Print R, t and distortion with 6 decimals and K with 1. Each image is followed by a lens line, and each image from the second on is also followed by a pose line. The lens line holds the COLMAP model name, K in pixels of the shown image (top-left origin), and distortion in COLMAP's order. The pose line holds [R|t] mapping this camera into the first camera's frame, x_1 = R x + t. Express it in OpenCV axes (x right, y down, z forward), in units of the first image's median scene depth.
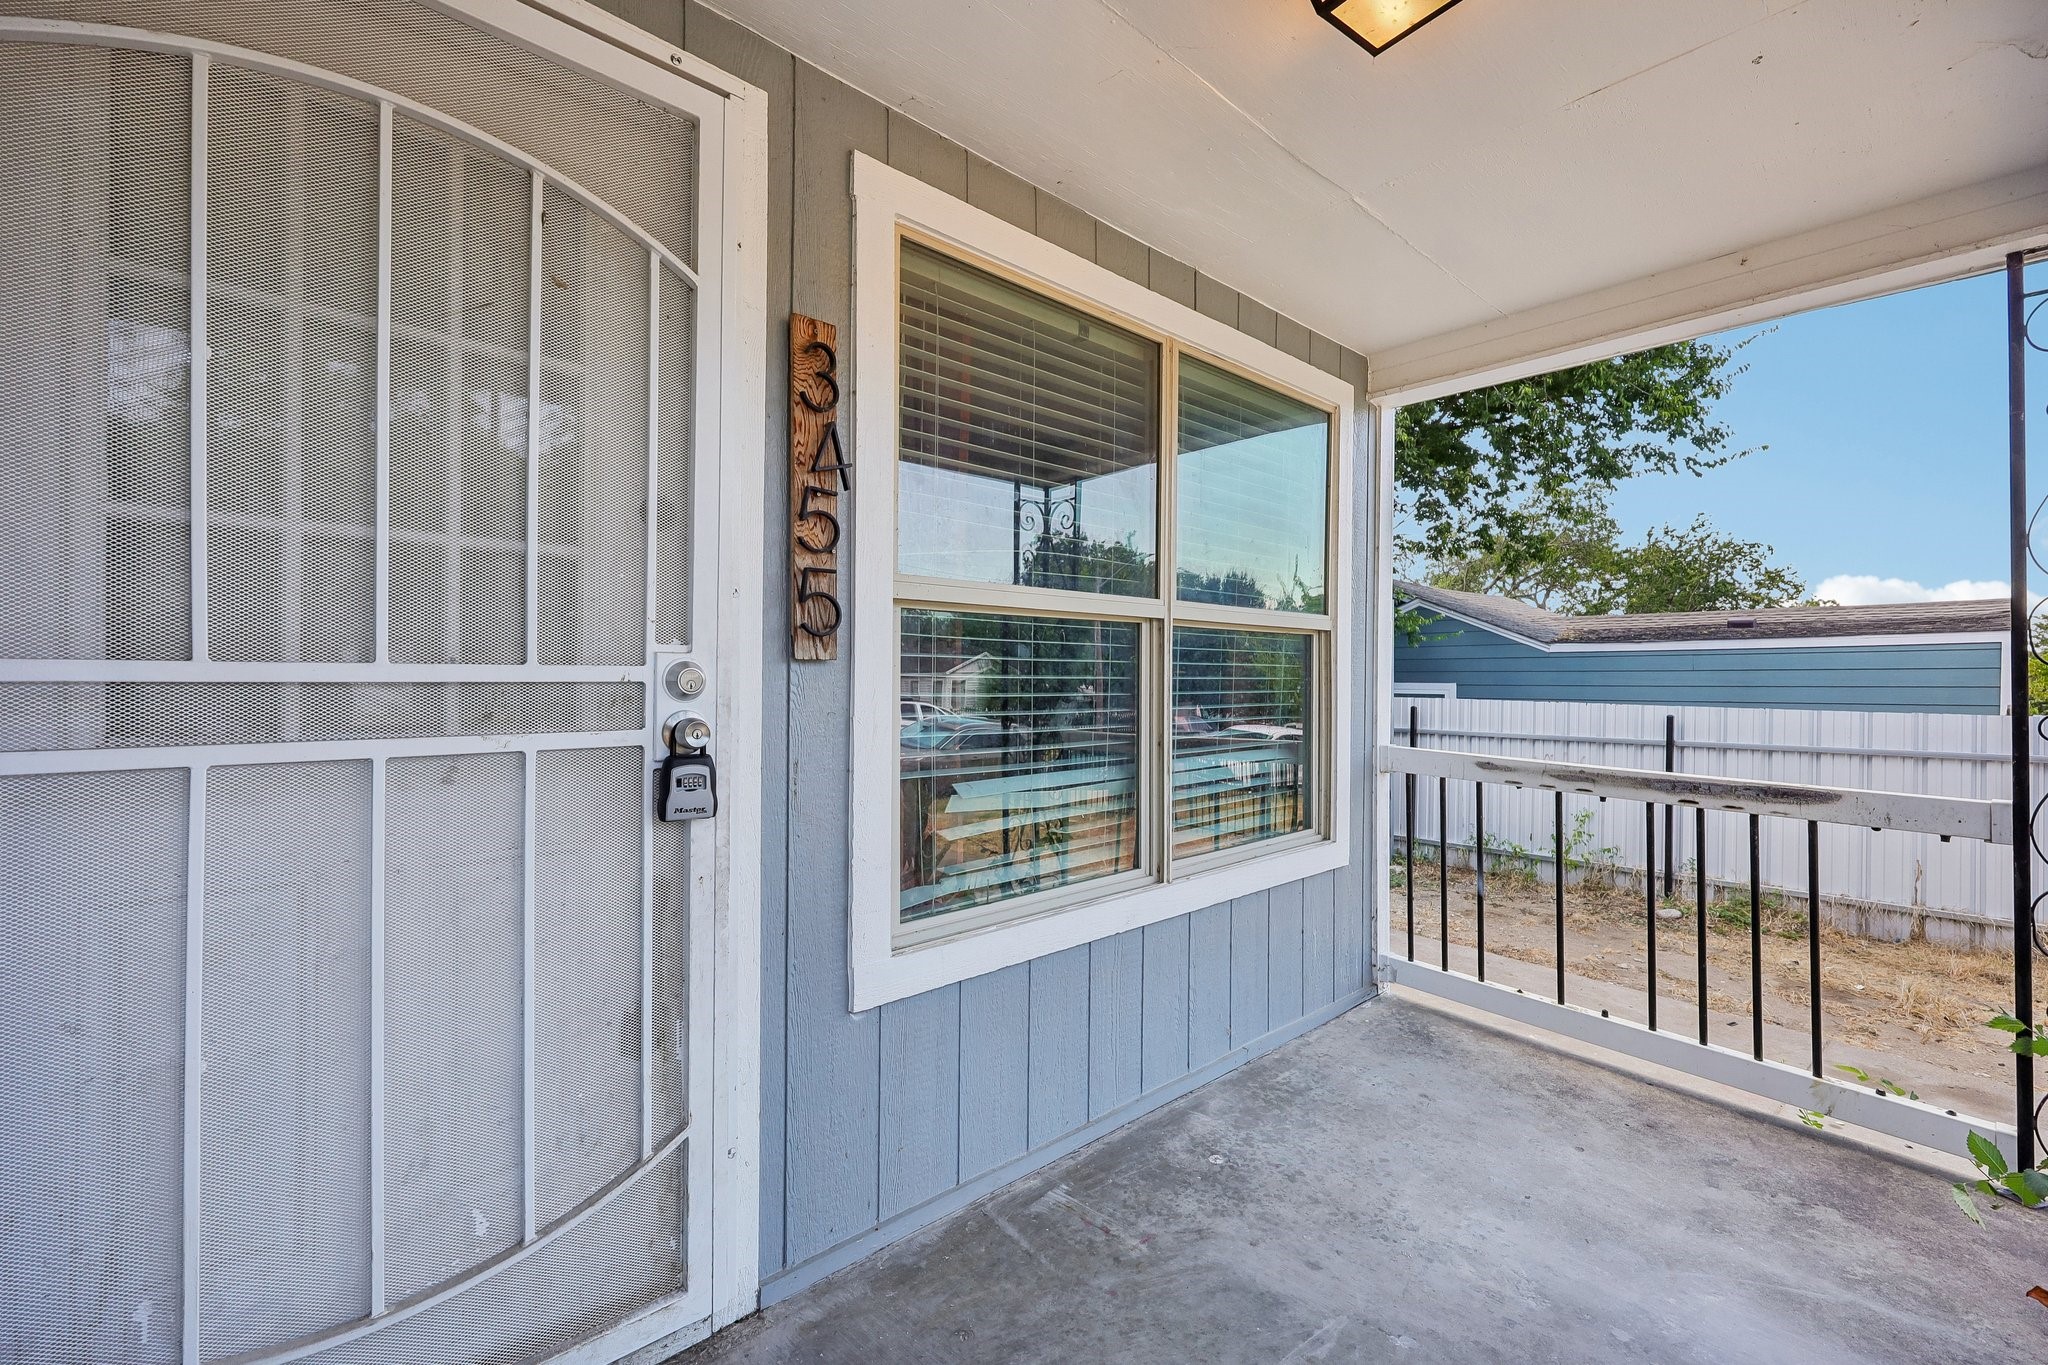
lens RADIAL K [[843.8, 0, 1023.8], [0, 843.8, 655.8], [0, 0, 1]] dist [0.000492, 0.000116]
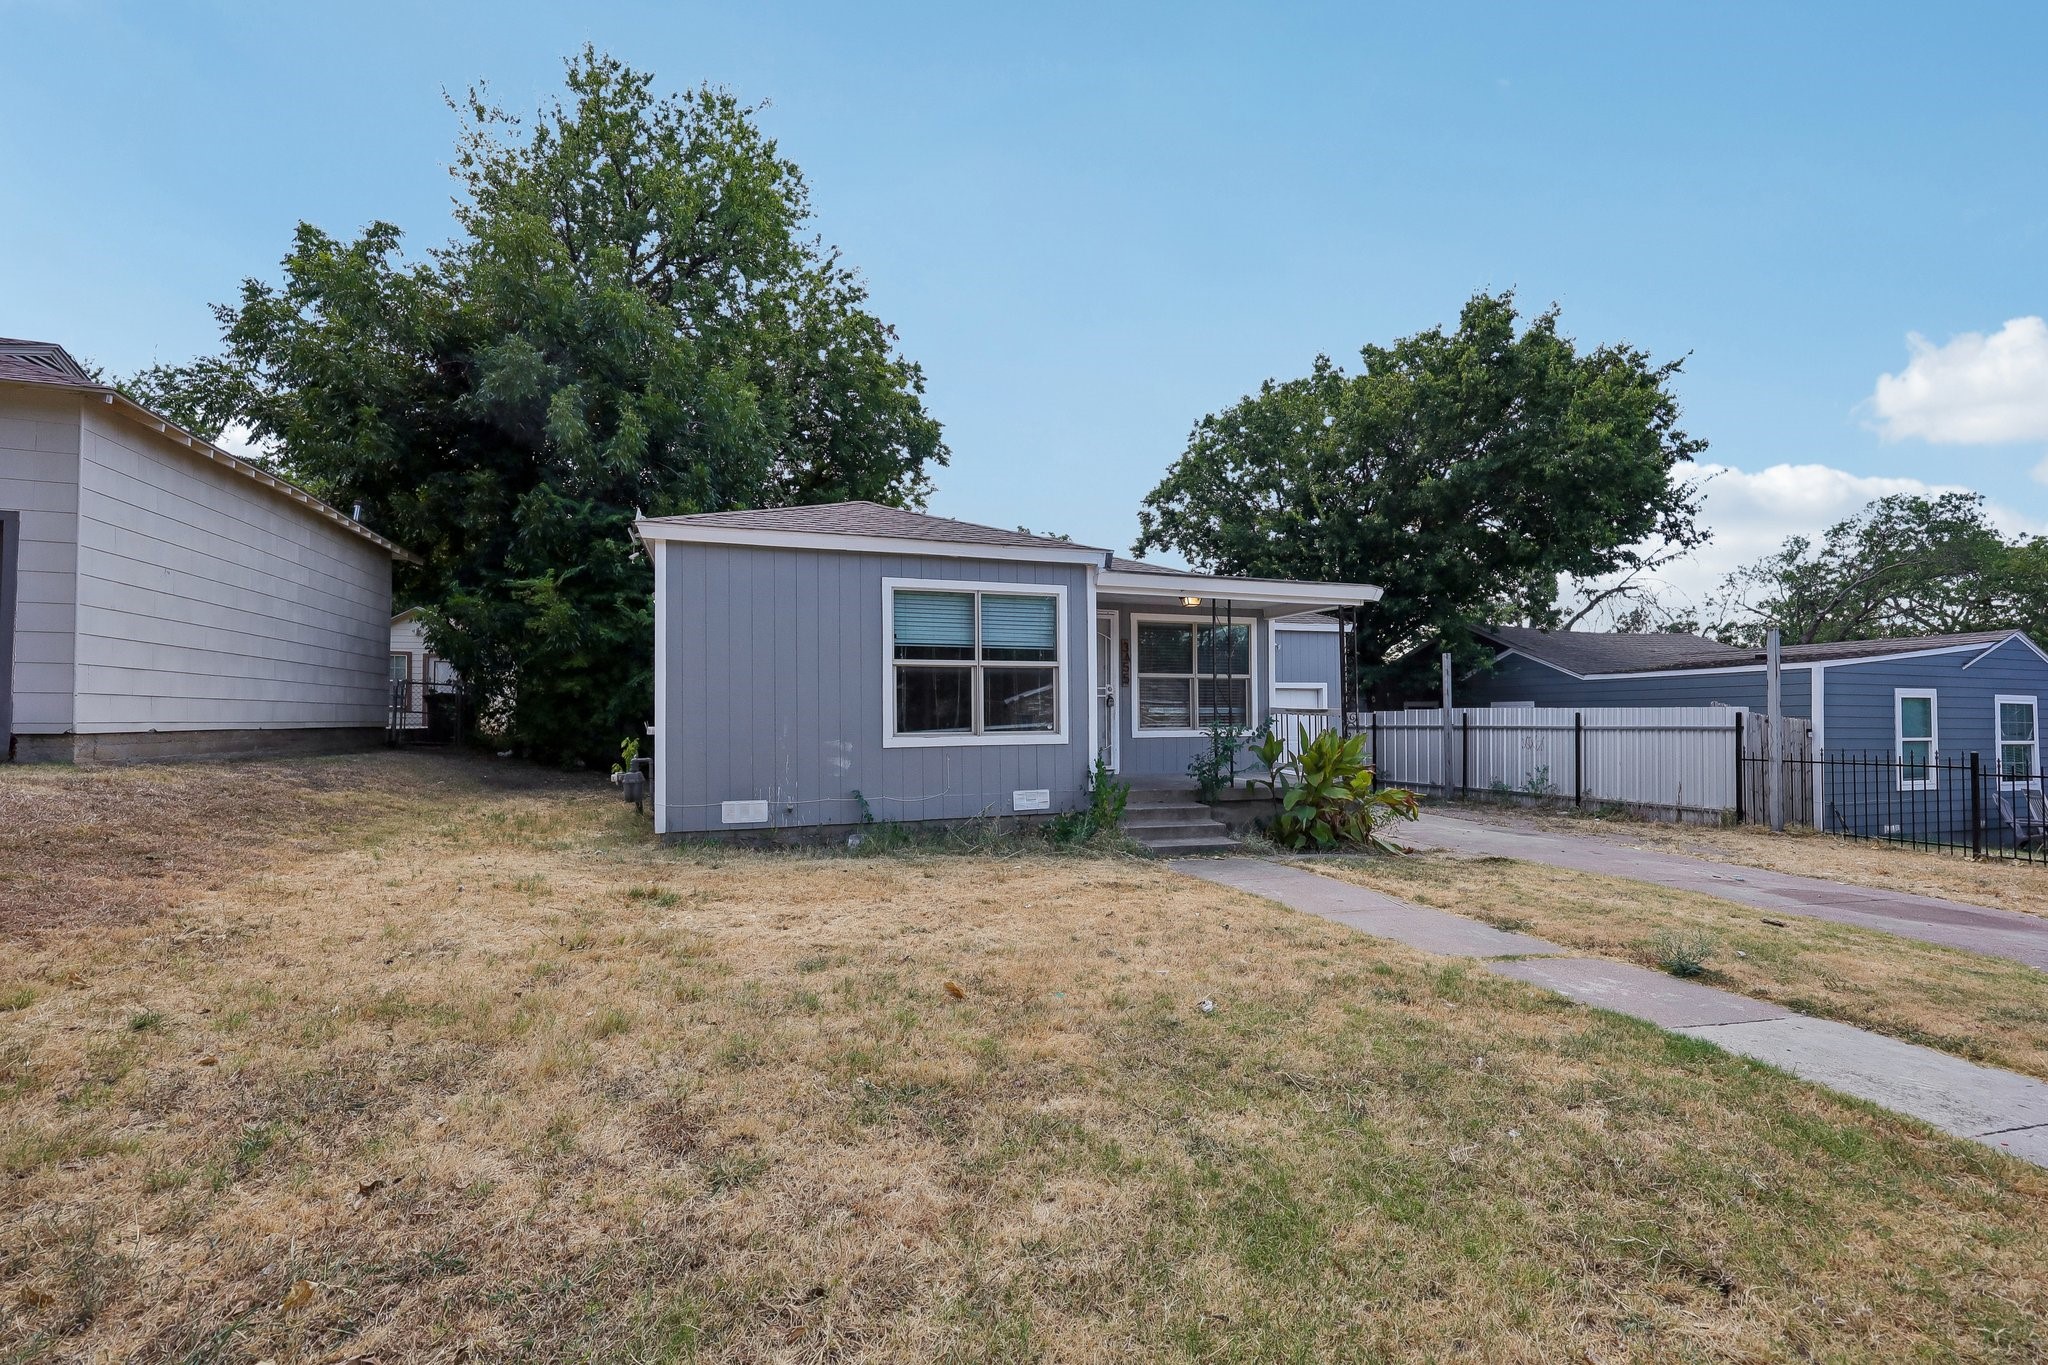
lens RADIAL K [[838.4, 0, 1032.4], [0, 838.4, 687.6], [0, 0, 1]] dist [-0.001862, 0.000232]
pose [[0.925643, -0.023614, -0.377662, 0.407168], [0.019320, 0.999698, -0.015157, 0.023916], [0.377906, 0.006733, 0.925820, -1.406691]]
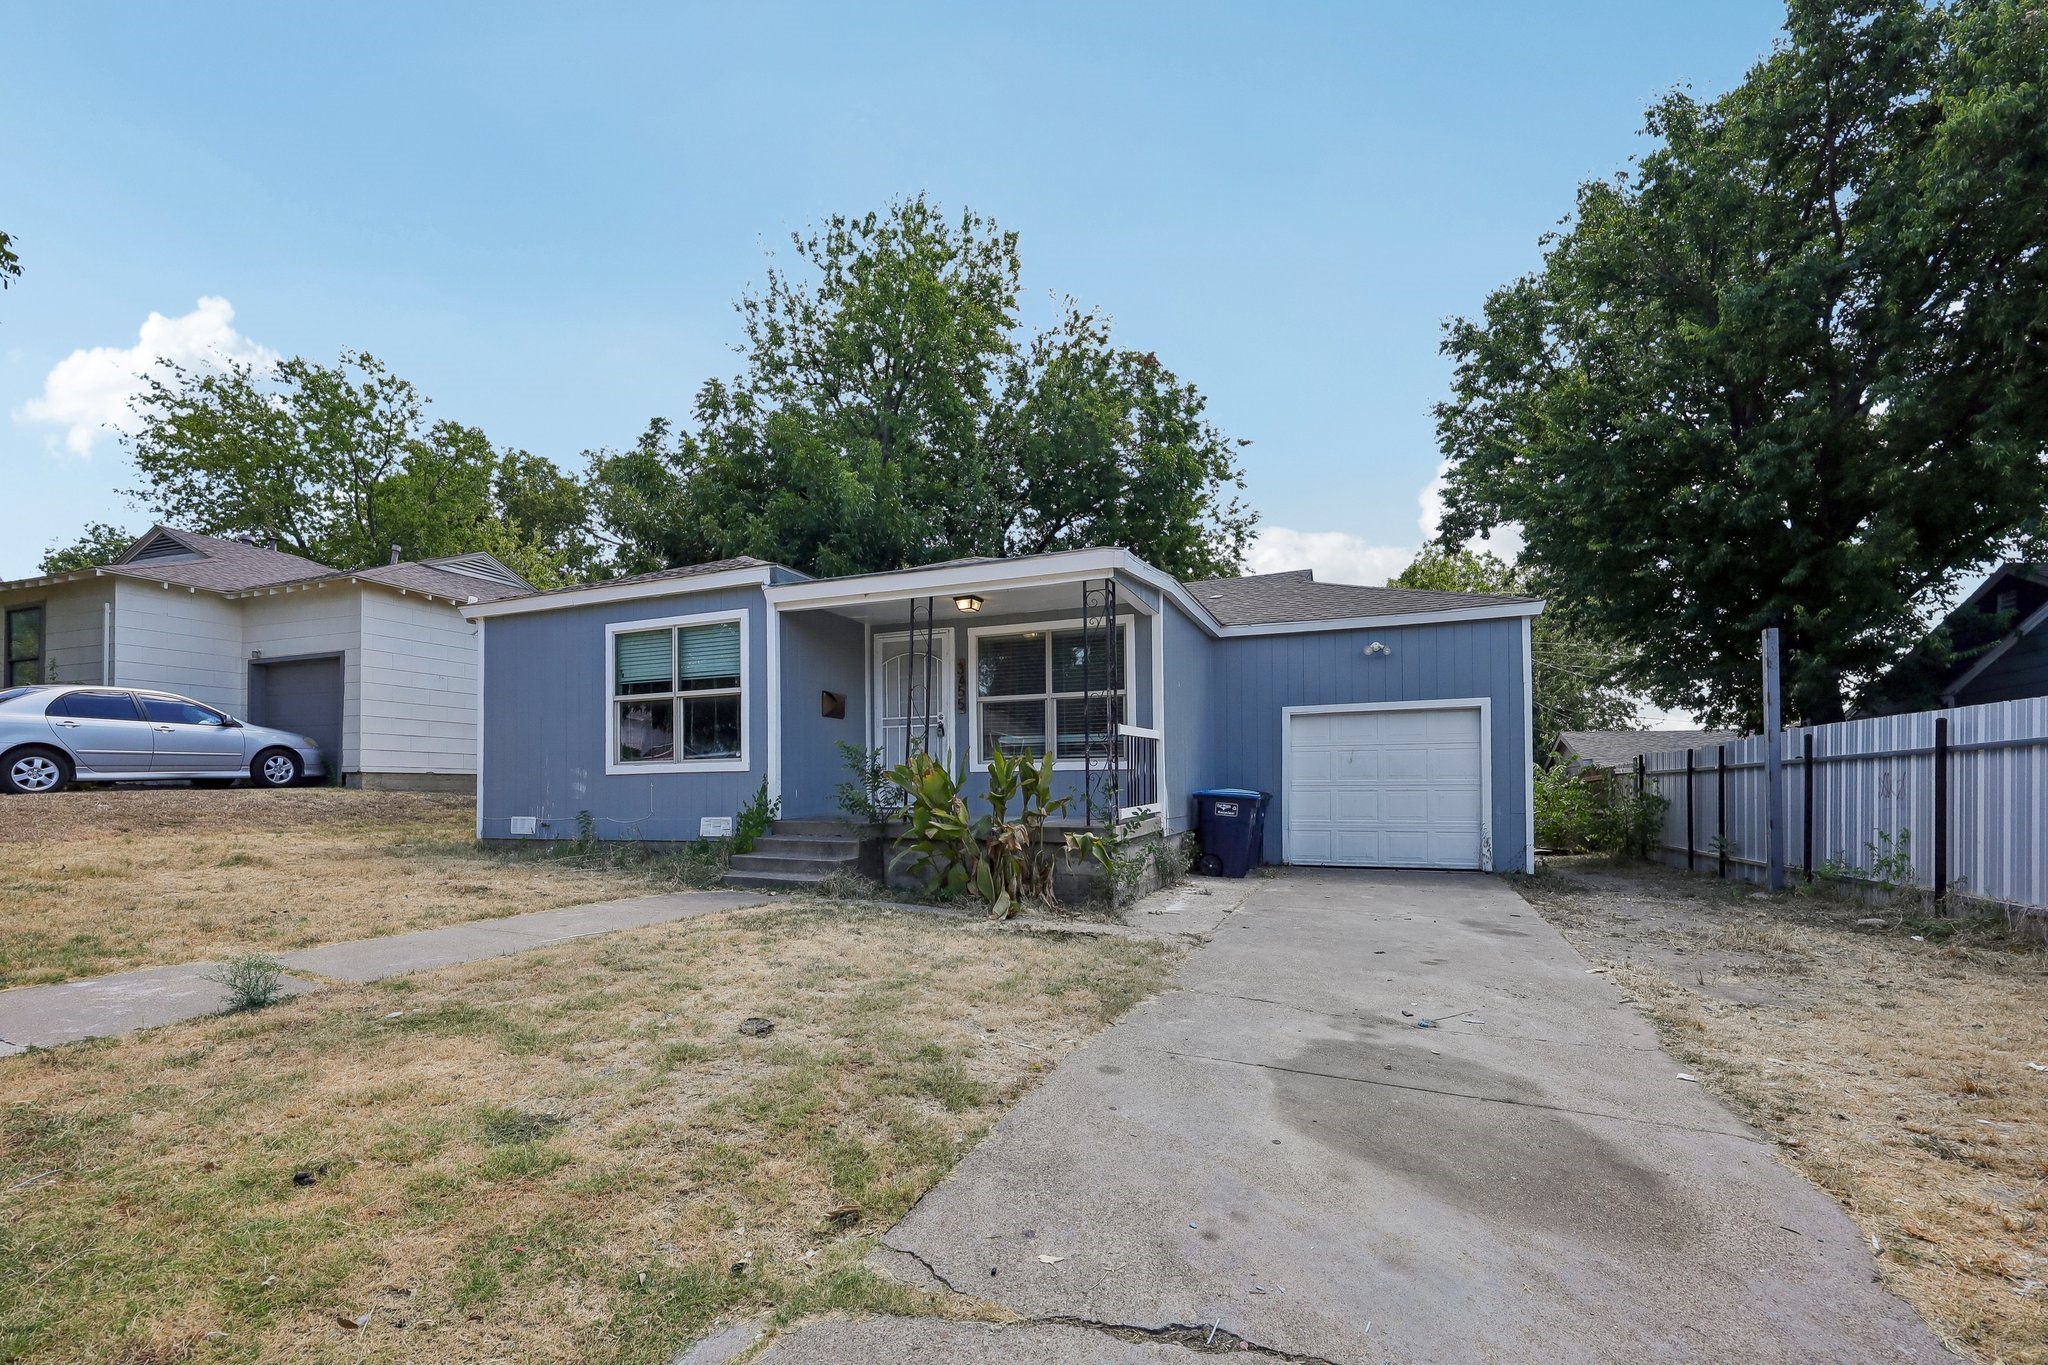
lens RADIAL K [[872.4, 0, 1026.8], [0, 872.4, 794.1], [0, 0, 1]] dist [0.001688, 0.000113]
pose [[0.445065, -0.010340, -0.895438, 1.374434], [0.031309, 0.999502, 0.004020, 0.139662], [0.894951, -0.029824, 0.445167, -0.349304]]
